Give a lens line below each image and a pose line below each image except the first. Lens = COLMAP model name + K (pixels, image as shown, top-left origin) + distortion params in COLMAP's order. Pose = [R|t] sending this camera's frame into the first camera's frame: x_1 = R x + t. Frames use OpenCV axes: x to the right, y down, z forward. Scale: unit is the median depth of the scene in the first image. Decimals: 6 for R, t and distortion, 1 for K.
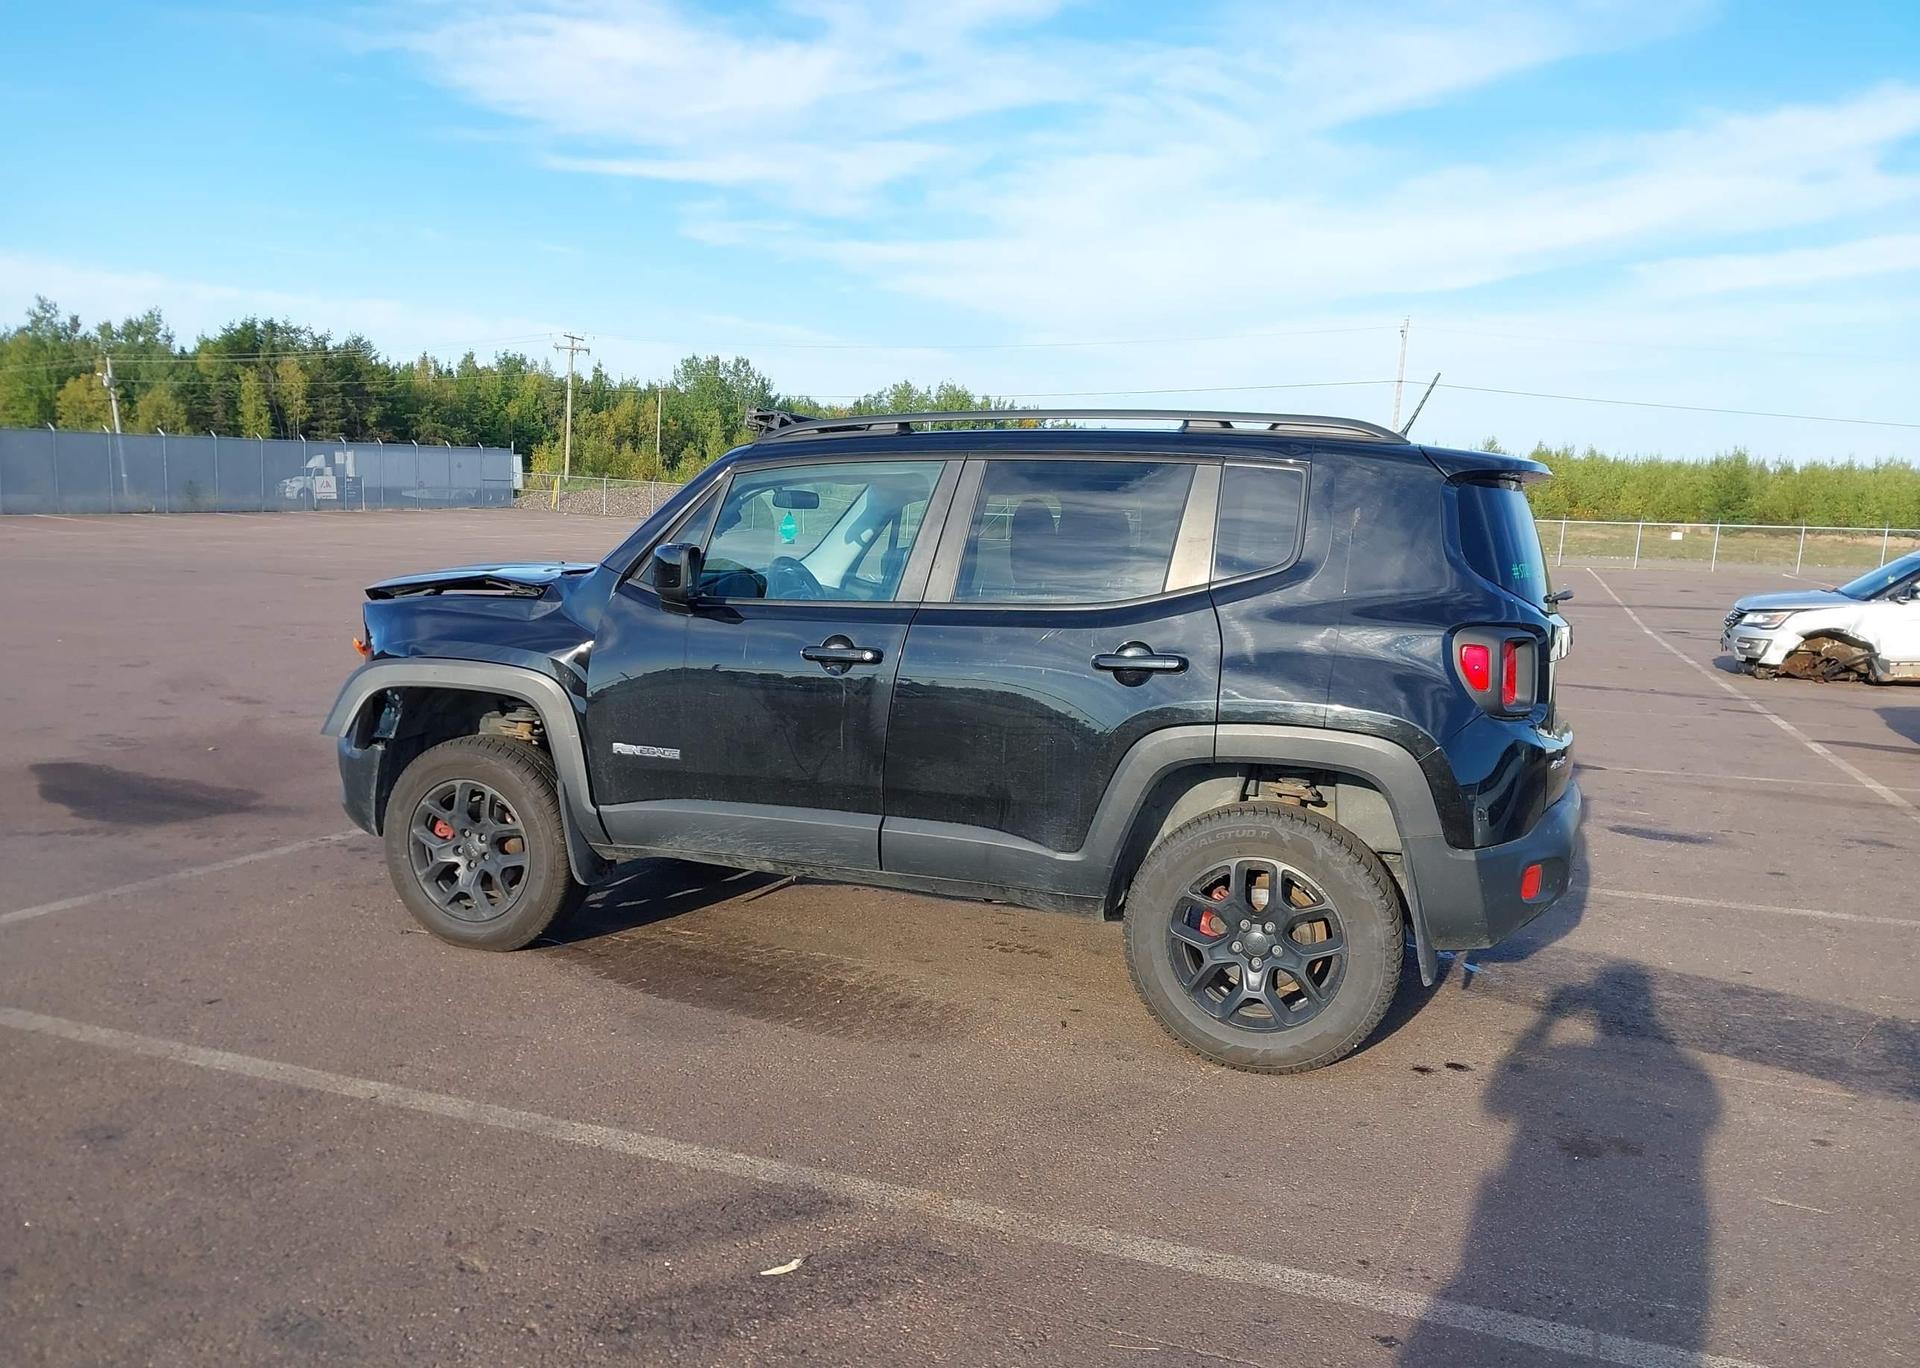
lens RADIAL K [[1530.2, 0, 933.6], [0, 1530.2, 695.6], [0, 0, 1]] dist [0.010704, -0.002993]
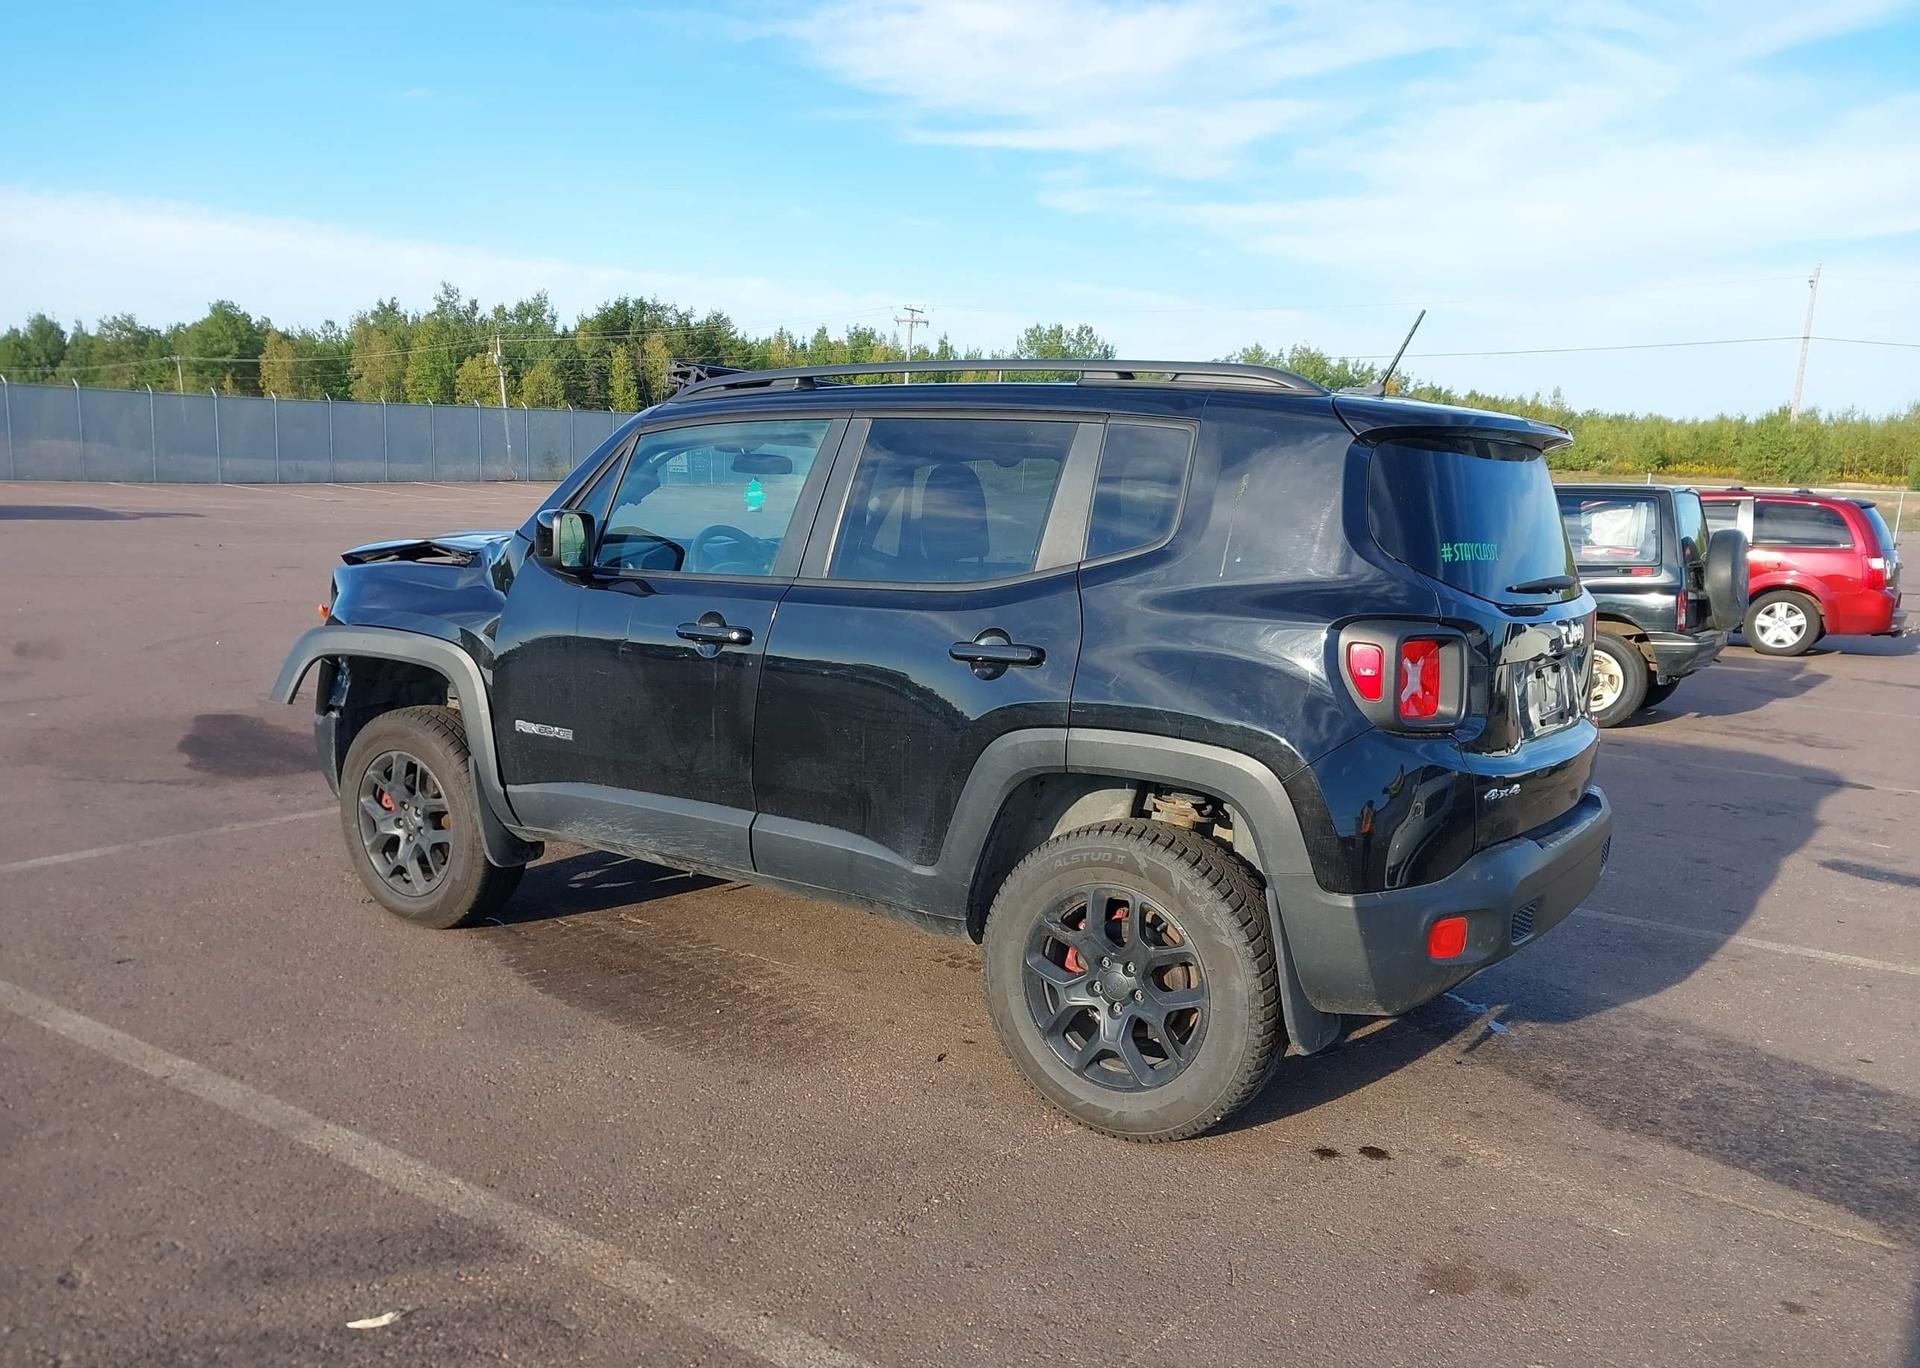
lens RADIAL K [[1540.8, 0, 929.4], [0, 1540.8, 684.1], [0, 0, 1]] dist [0.002827, 0.007005]
pose [[0.974003, 0.032669, -0.224167, 0.241226], [-0.030158, 0.999438, 0.014618, -0.012362], [0.224518, -0.007478, 0.974441, 0.118366]]
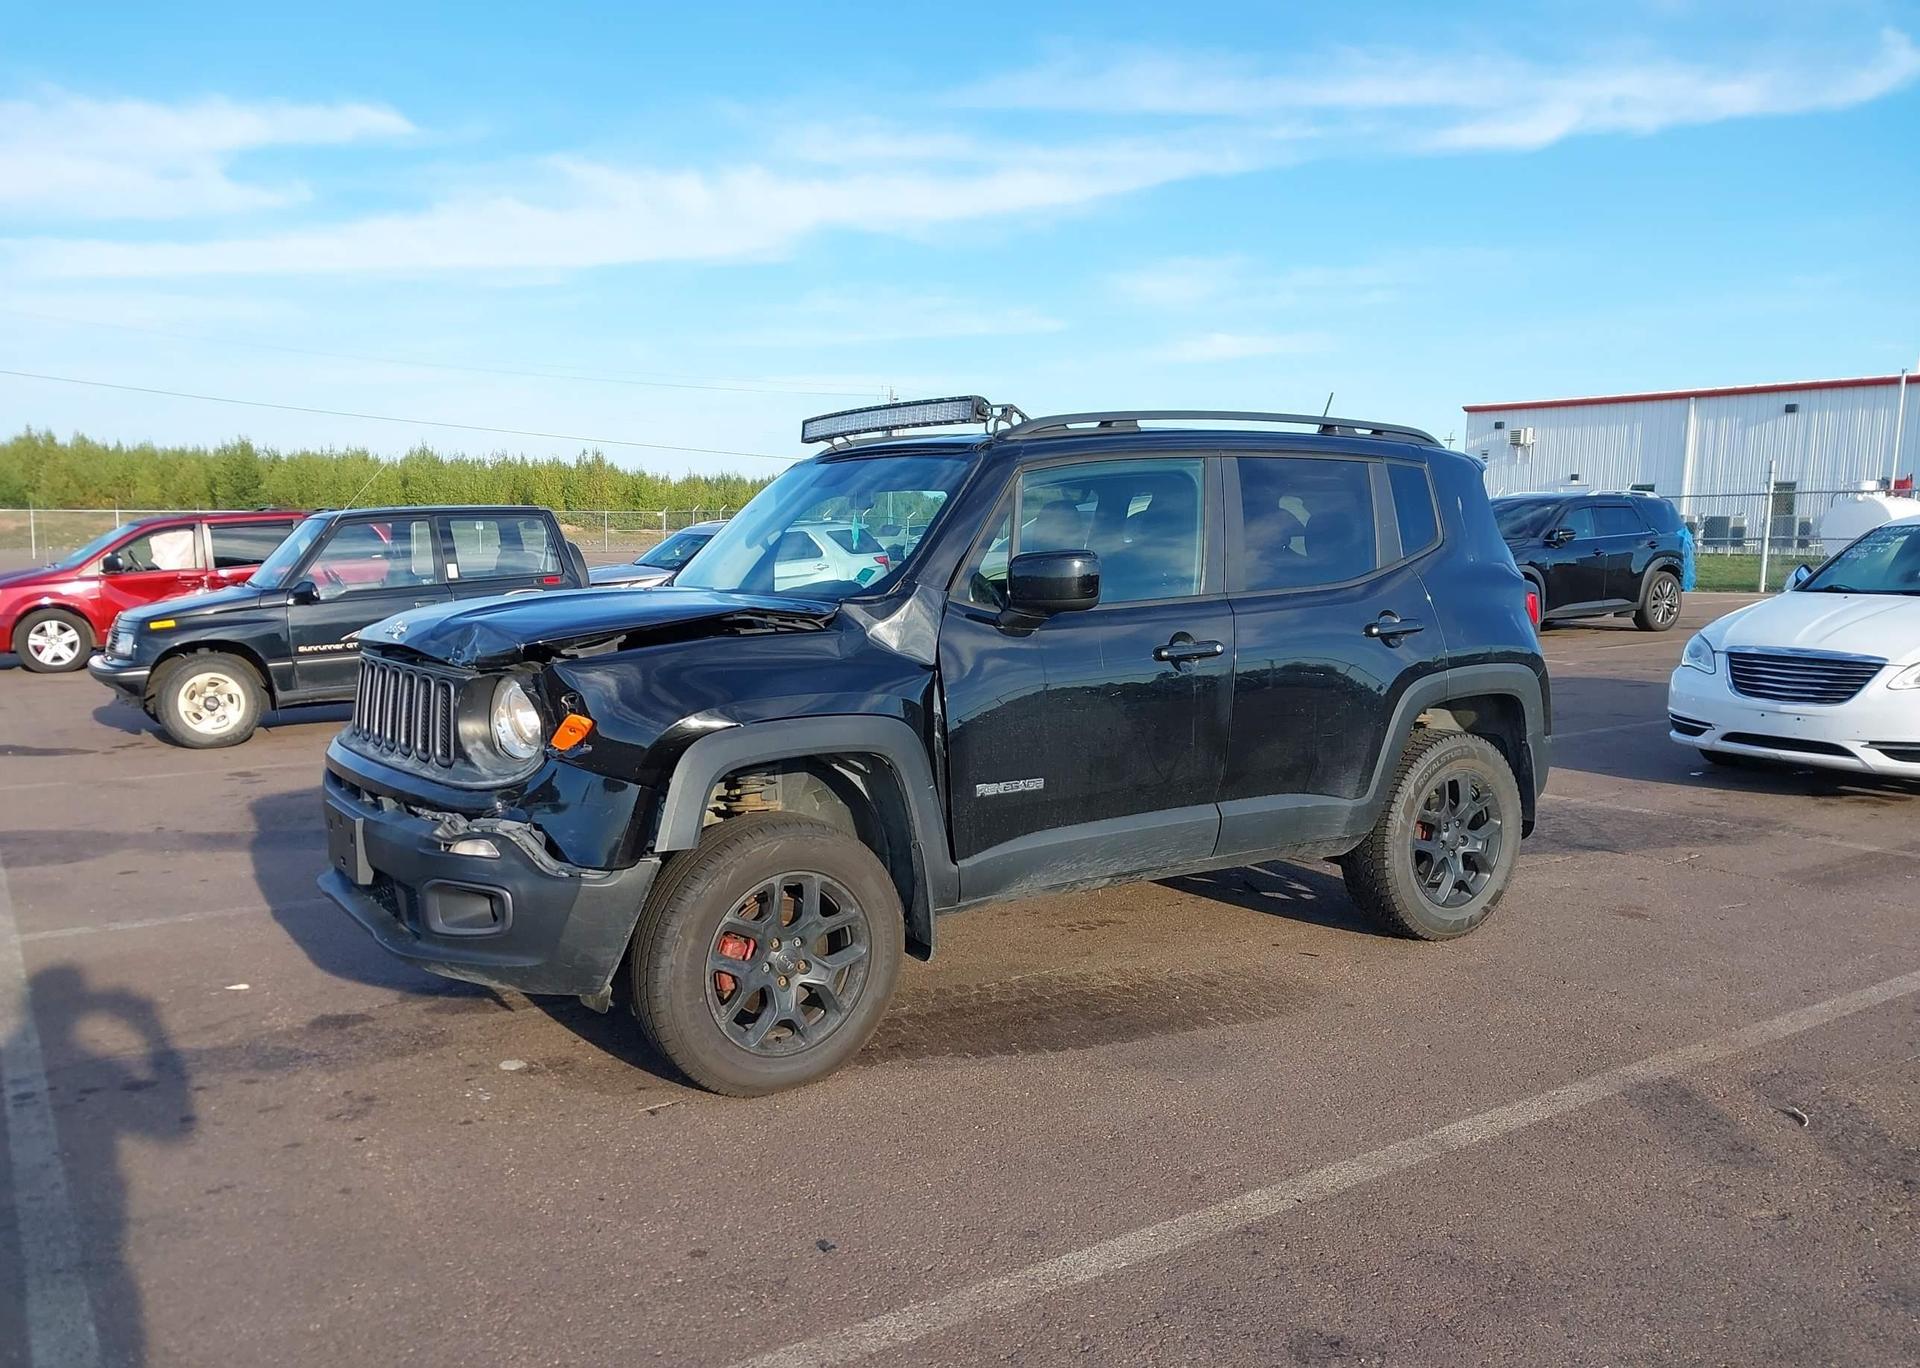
lens RADIAL K [[1485.1, 0, 921.6], [0, 1485.1, 754.3], [0, 0, 1]] dist [0.007747, -0.000333]
pose [[0.581045, -0.154267, 0.799117, -0.845991], [0.113365, 0.987641, 0.108232, -0.075935], [-0.805937, 0.027704, 0.591353, 0.505571]]
